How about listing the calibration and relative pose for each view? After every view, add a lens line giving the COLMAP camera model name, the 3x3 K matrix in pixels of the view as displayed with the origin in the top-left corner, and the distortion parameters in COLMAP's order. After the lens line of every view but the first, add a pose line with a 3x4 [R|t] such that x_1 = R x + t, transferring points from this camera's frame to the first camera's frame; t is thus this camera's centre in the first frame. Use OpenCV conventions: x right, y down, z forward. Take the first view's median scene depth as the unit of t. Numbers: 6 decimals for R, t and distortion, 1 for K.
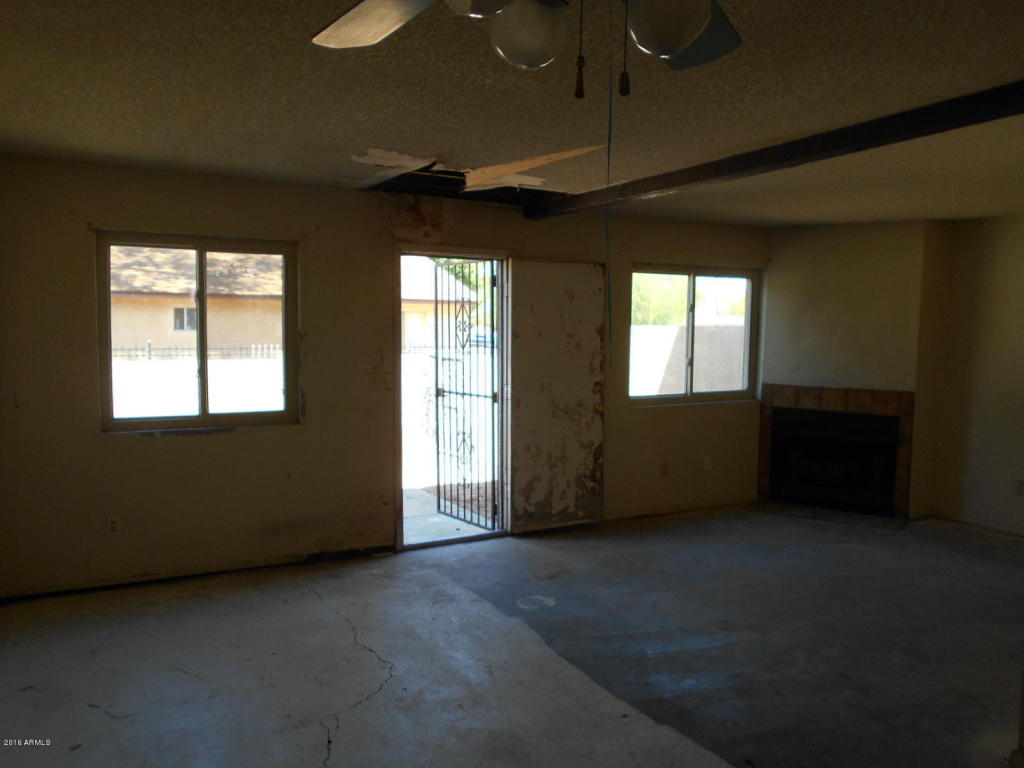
lens RADIAL K [[816.0, 0, 521.5], [0, 816.0, 390.7], [0, 0, 1]] dist [-0.014334, 0.030308]
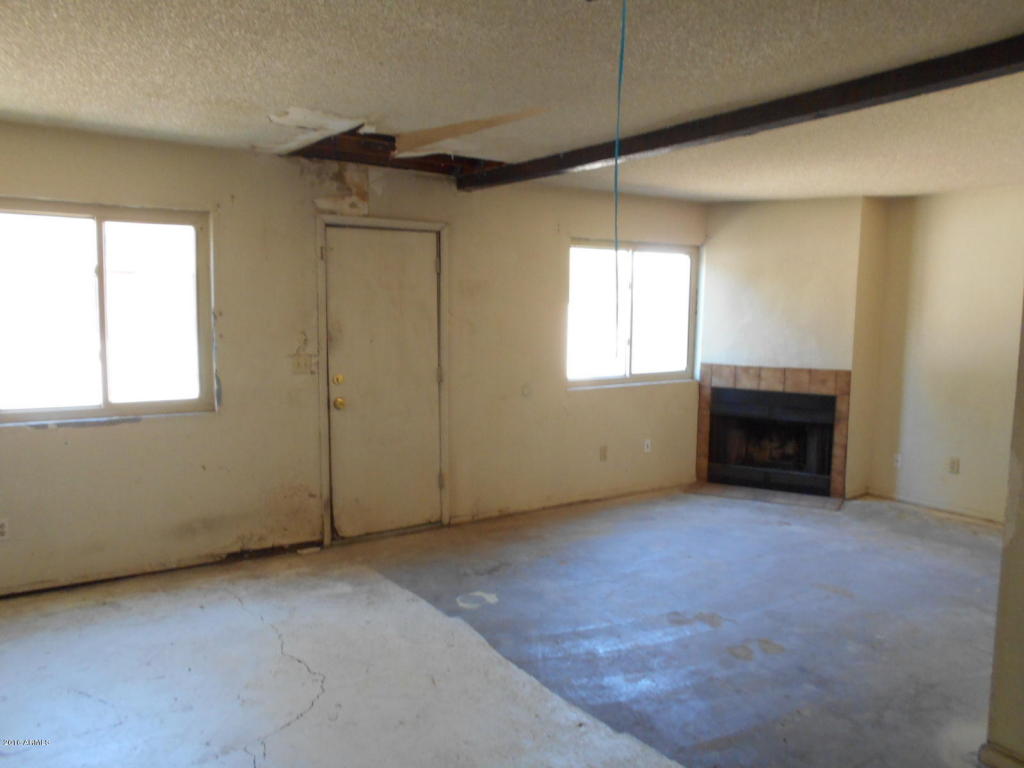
lens RADIAL K [[816.0, 0, 514.4], [0, 816.0, 388.8], [0, 0, 1]] dist [-0.014334, 0.030308]
pose [[0.996207, -0.009924, 0.086449, -0.015289], [0.007934, 0.999696, 0.023332, -0.003601], [-0.086654, -0.022558, 0.995983, 0.056136]]
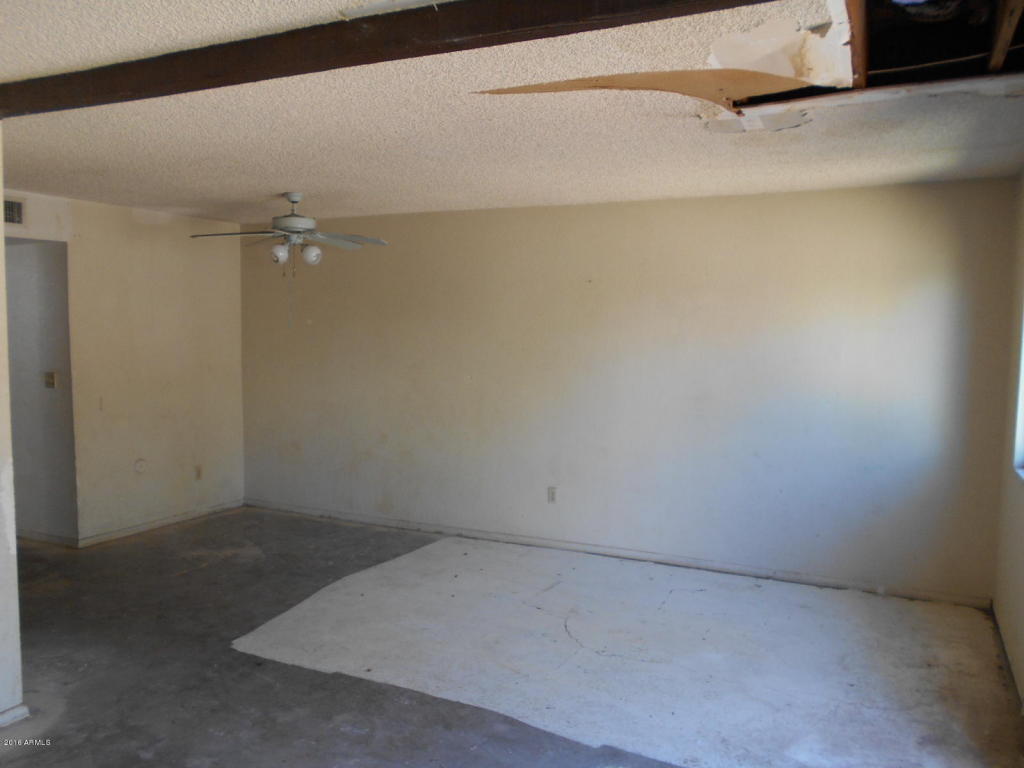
lens RADIAL K [[816.0, 0, 505.5], [0, 816.0, 374.6], [0, 0, 1]] dist [-0.014334, 0.030308]
pose [[-0.836443, 0.016315, -0.547811, 0.347702], [-0.060032, 0.990815, 0.121171, -0.096527], [0.544756, 0.134239, -0.827781, 1.182683]]
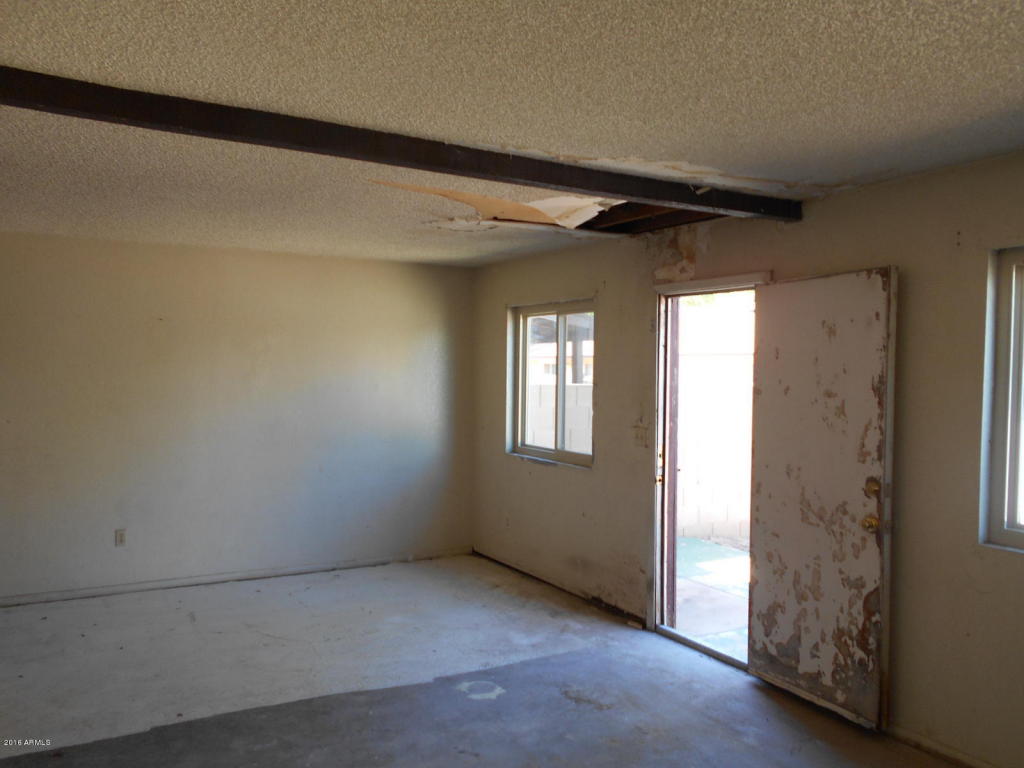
lens RADIAL K [[816.0, 0, 532.2], [0, 816.0, 397.8], [0, 0, 1]] dist [-0.014334, 0.030308]
pose [[0.014579, 0.021875, -0.999654, 0.736272], [-0.095635, 0.995208, 0.020383, -0.061353], [0.995310, 0.095305, 0.016601, 0.842012]]
